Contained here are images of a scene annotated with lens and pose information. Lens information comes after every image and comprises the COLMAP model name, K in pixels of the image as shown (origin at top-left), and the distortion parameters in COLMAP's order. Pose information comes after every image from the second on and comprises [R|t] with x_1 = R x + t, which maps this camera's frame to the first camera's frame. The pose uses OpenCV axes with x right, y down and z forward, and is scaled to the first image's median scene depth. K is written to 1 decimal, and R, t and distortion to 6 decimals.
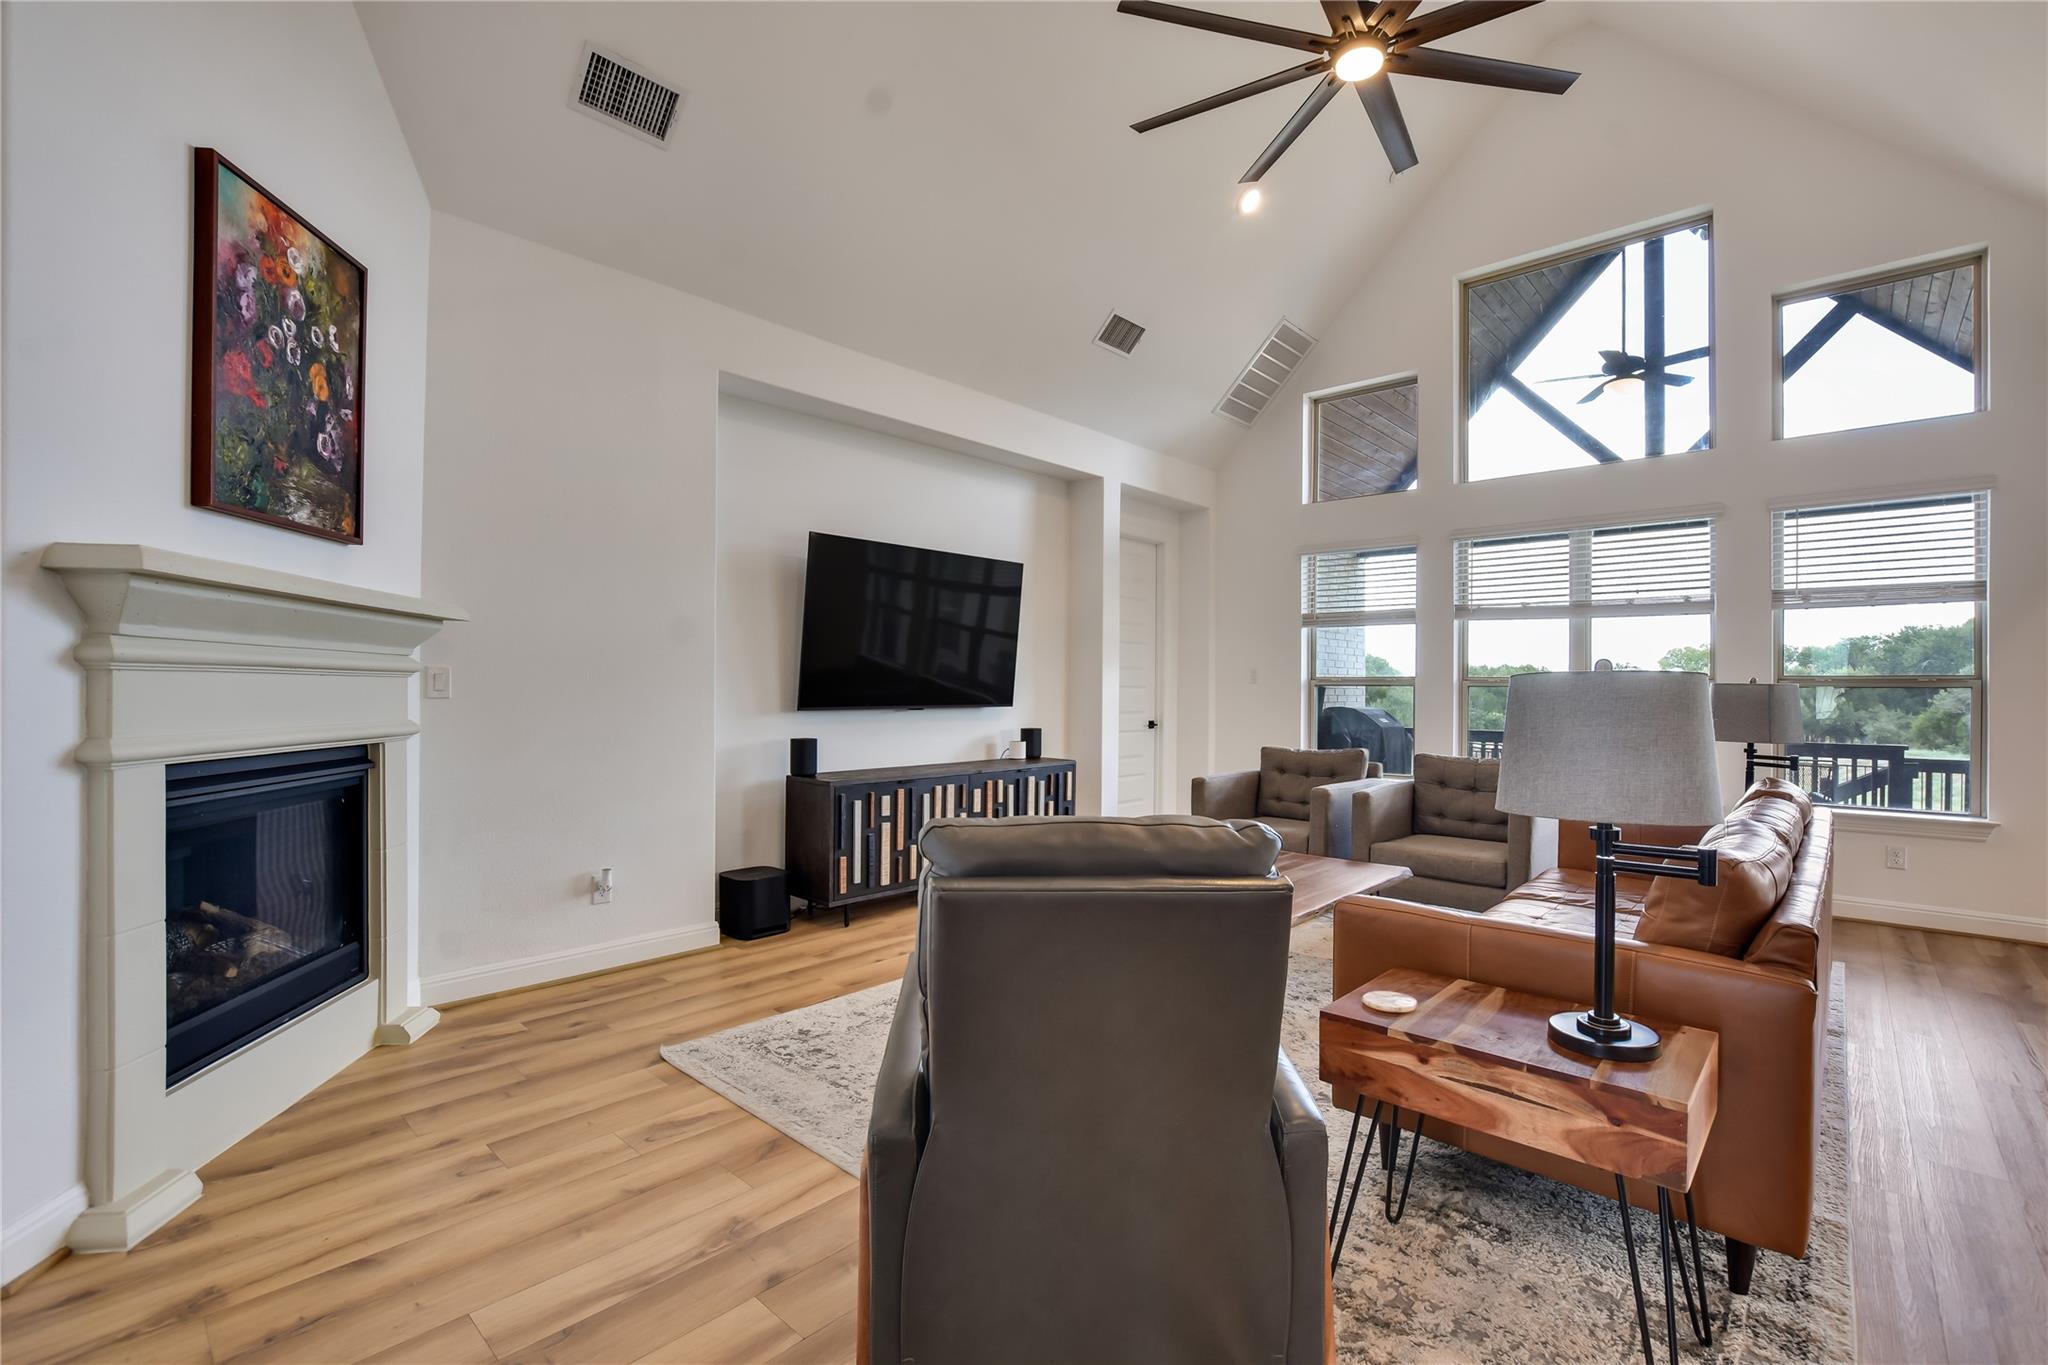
lens RADIAL K [[893.7, 0, 1023.8], [0, 893.7, 691.0], [0, 0, 1]] dist [-0.020330, 0.001500]
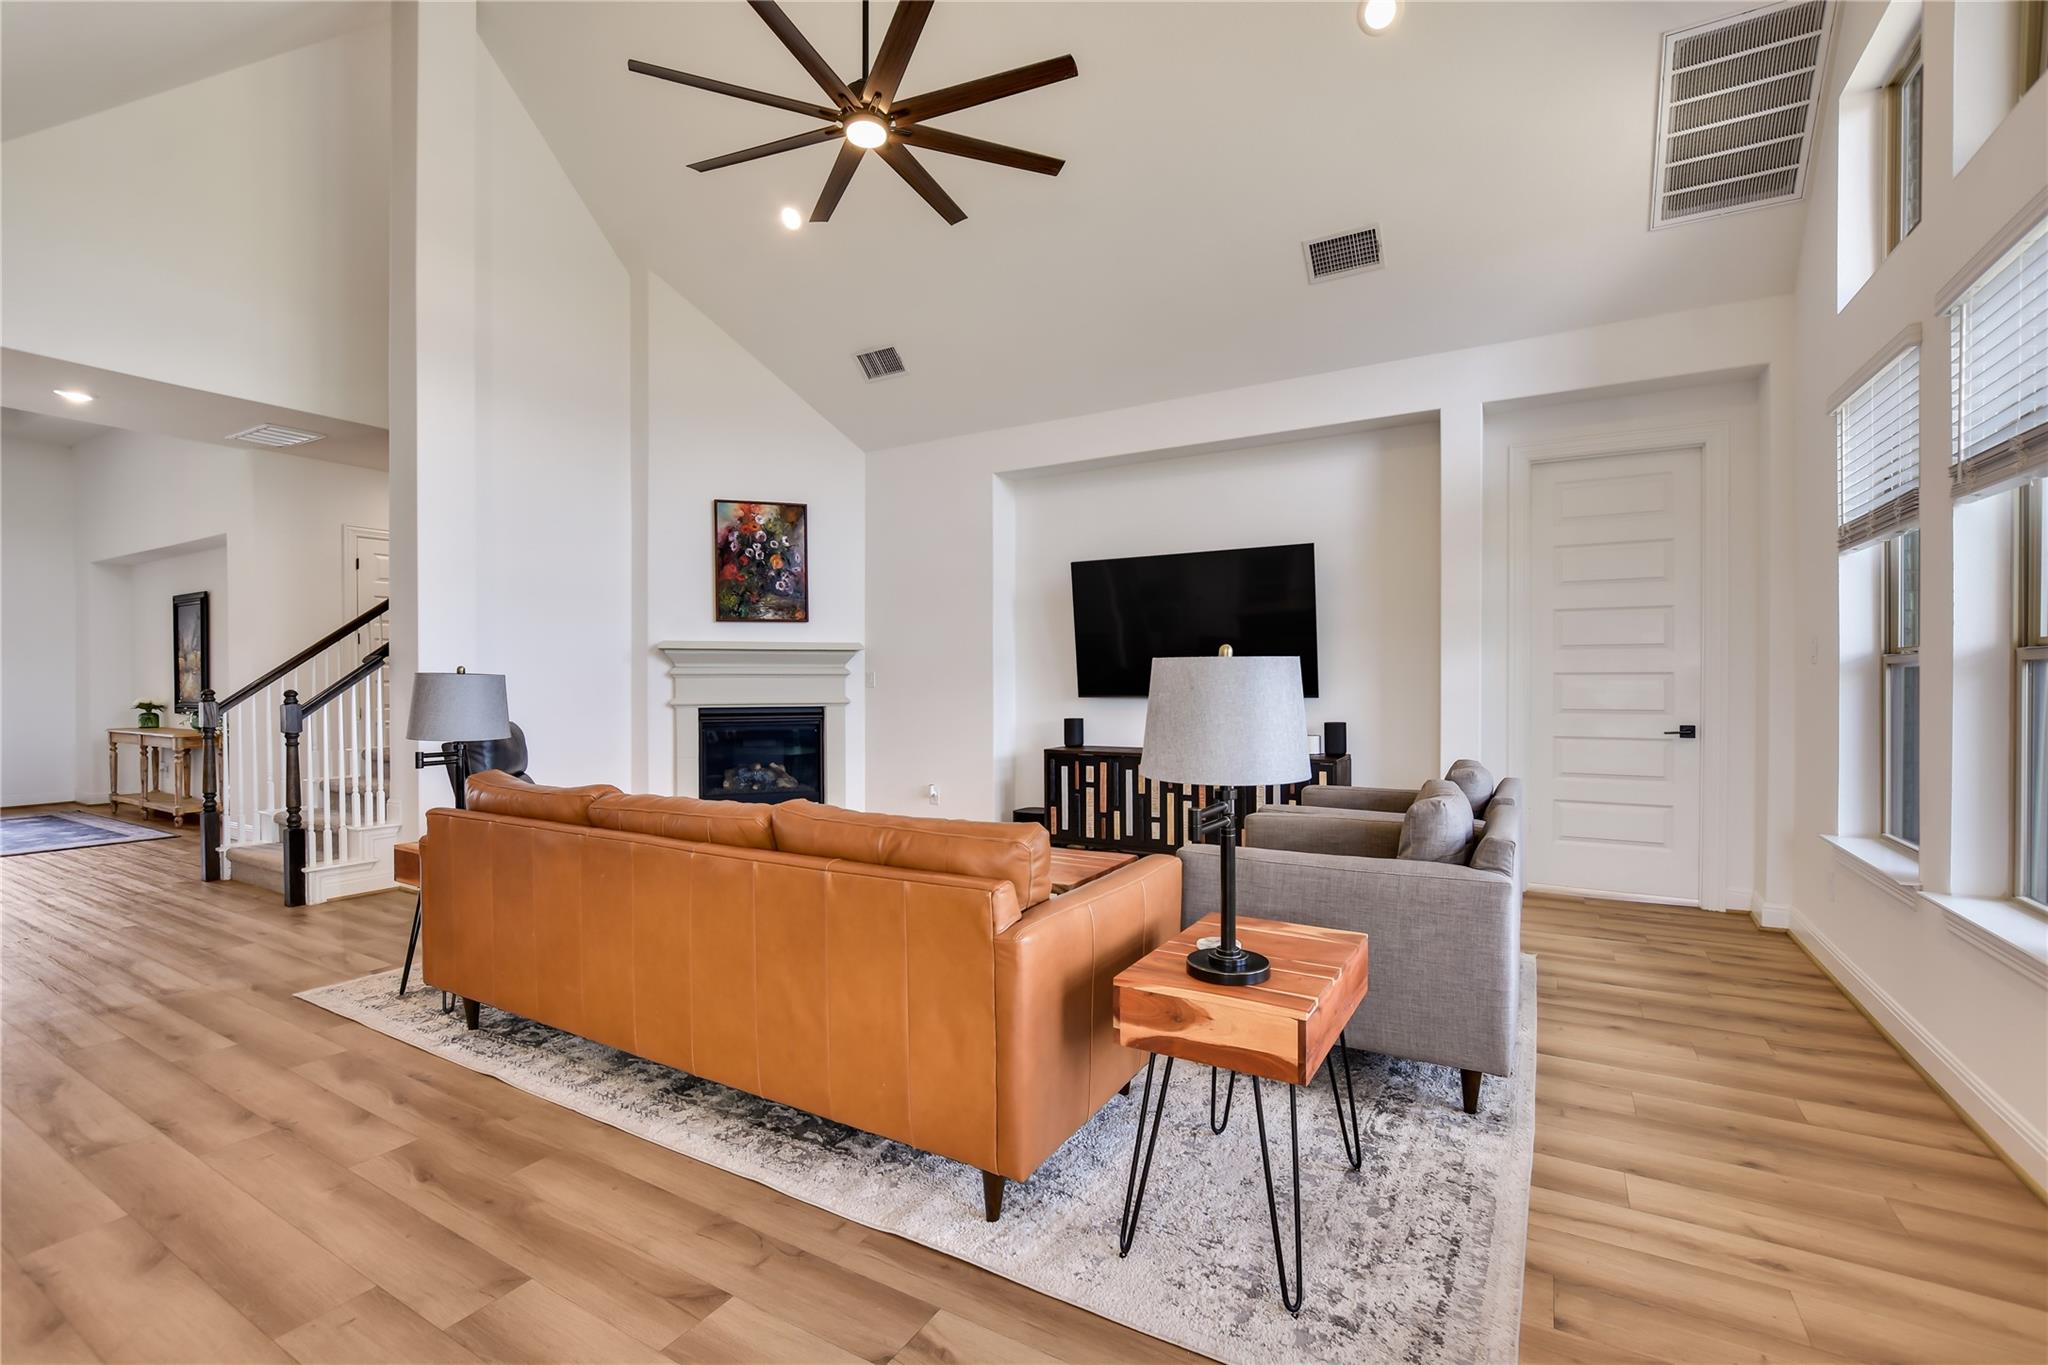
lens RADIAL K [[893.7, 0, 1023.8], [0, 893.7, 691.0], [0, 0, 1]] dist [-0.020330, 0.001500]
pose [[0.218930, 0.000854, -0.975740, 1.040247], [0.002252, 0.999997, 0.001381, 0.010259], [0.975738, -0.002499, 0.218928, 0.634447]]
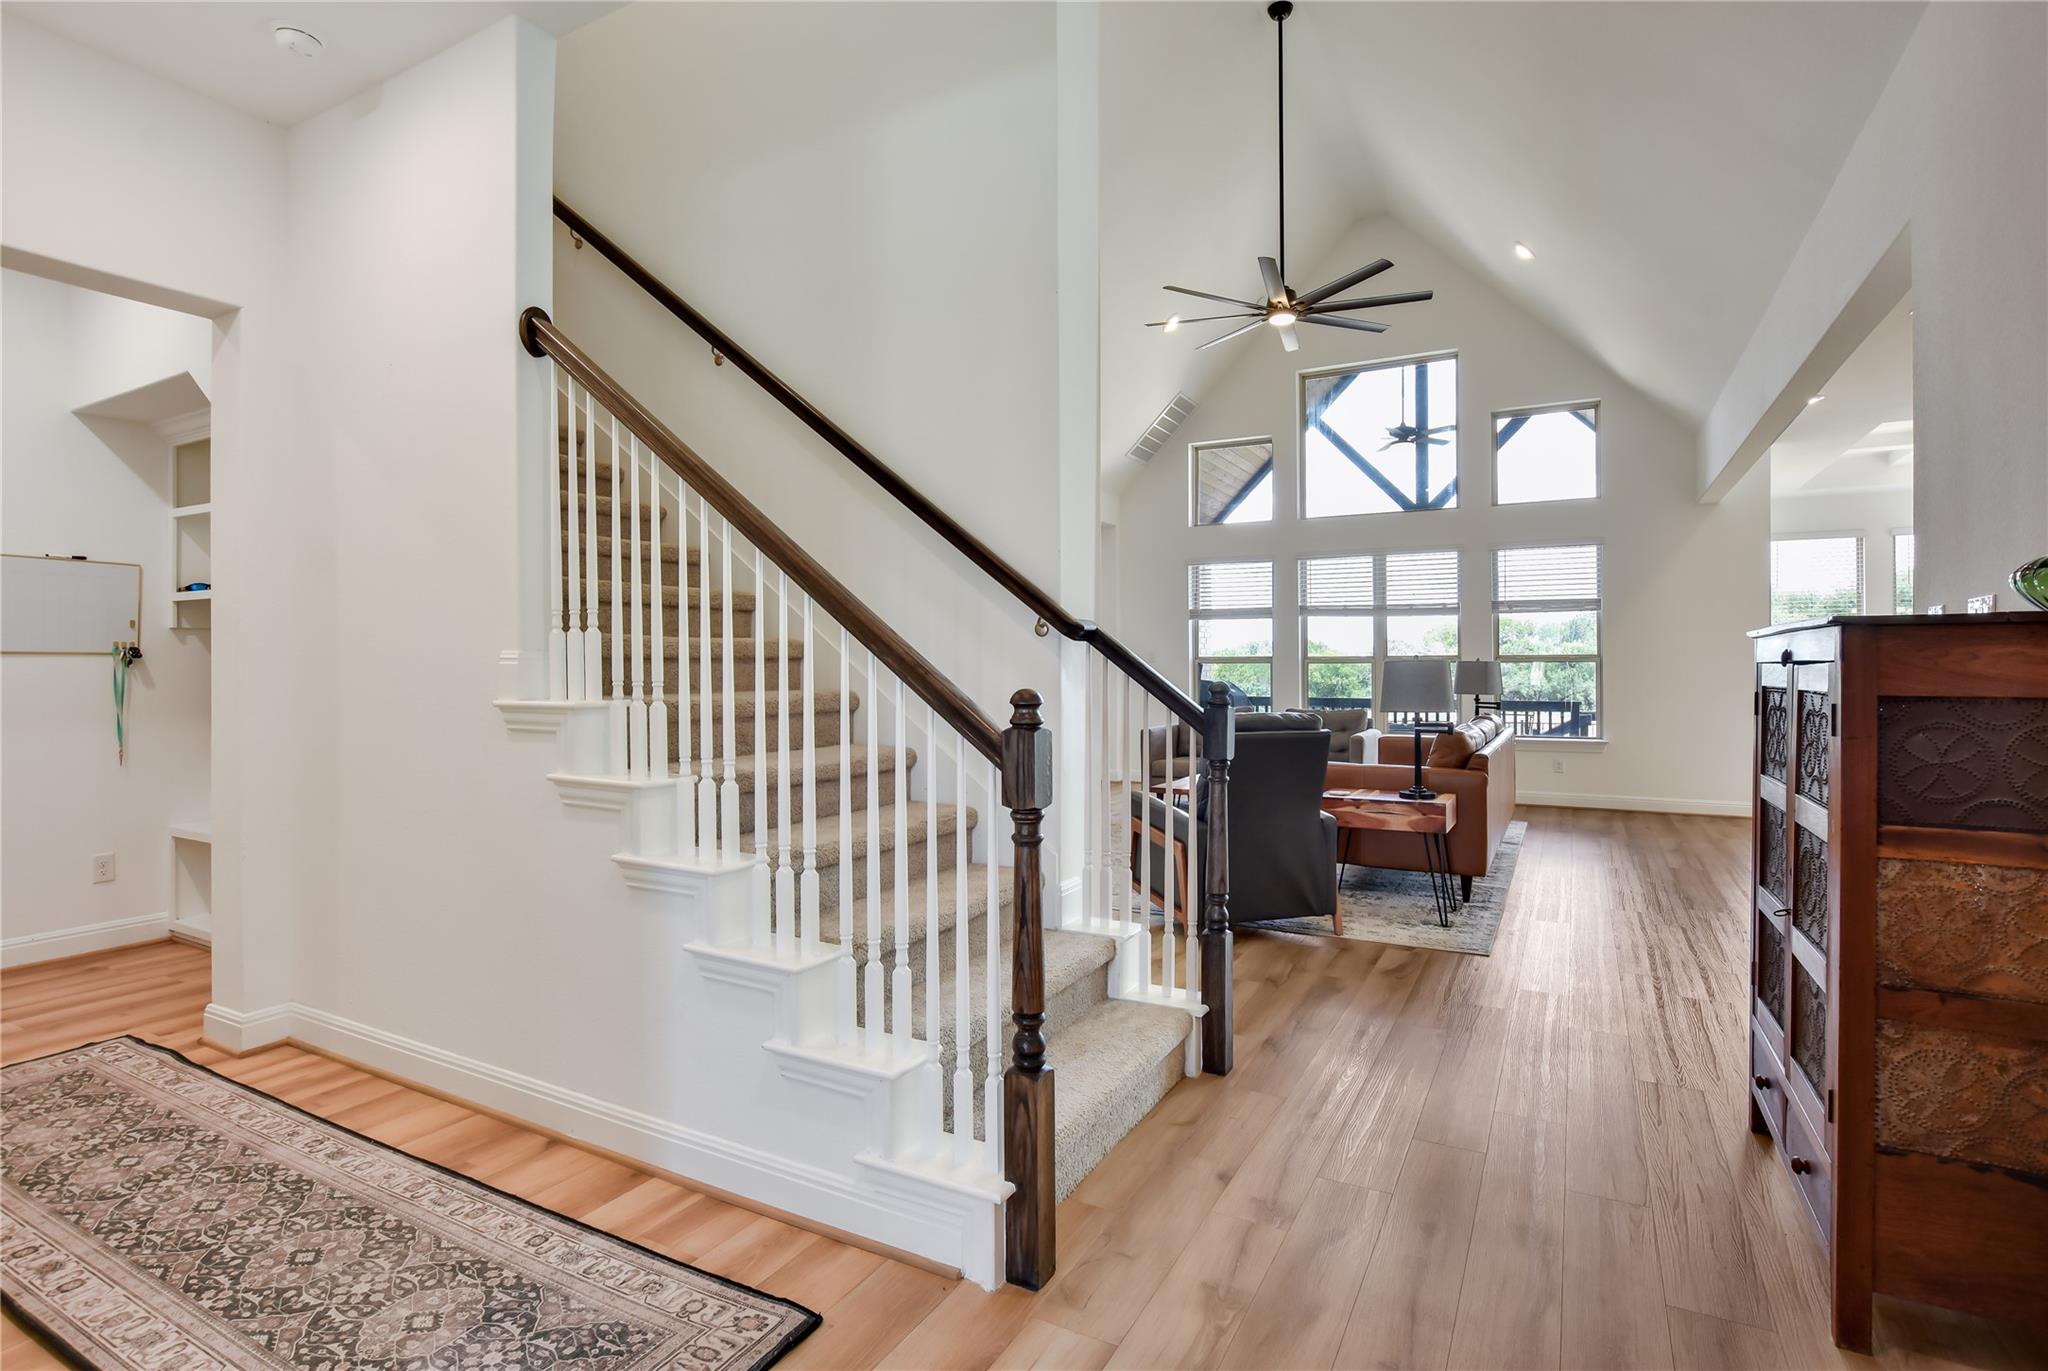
lens RADIAL K [[1000.3, 0, 1025.4], [0, 1000.3, 656.2], [0, 0, 1]] dist [-0.001891, -0.000118]
pose [[0.969857, -0.004417, 0.243634, -0.425483], [0.007648, 0.999895, -0.012319, 0.000200], [-0.243554, 0.013811, 0.969789, -0.569973]]
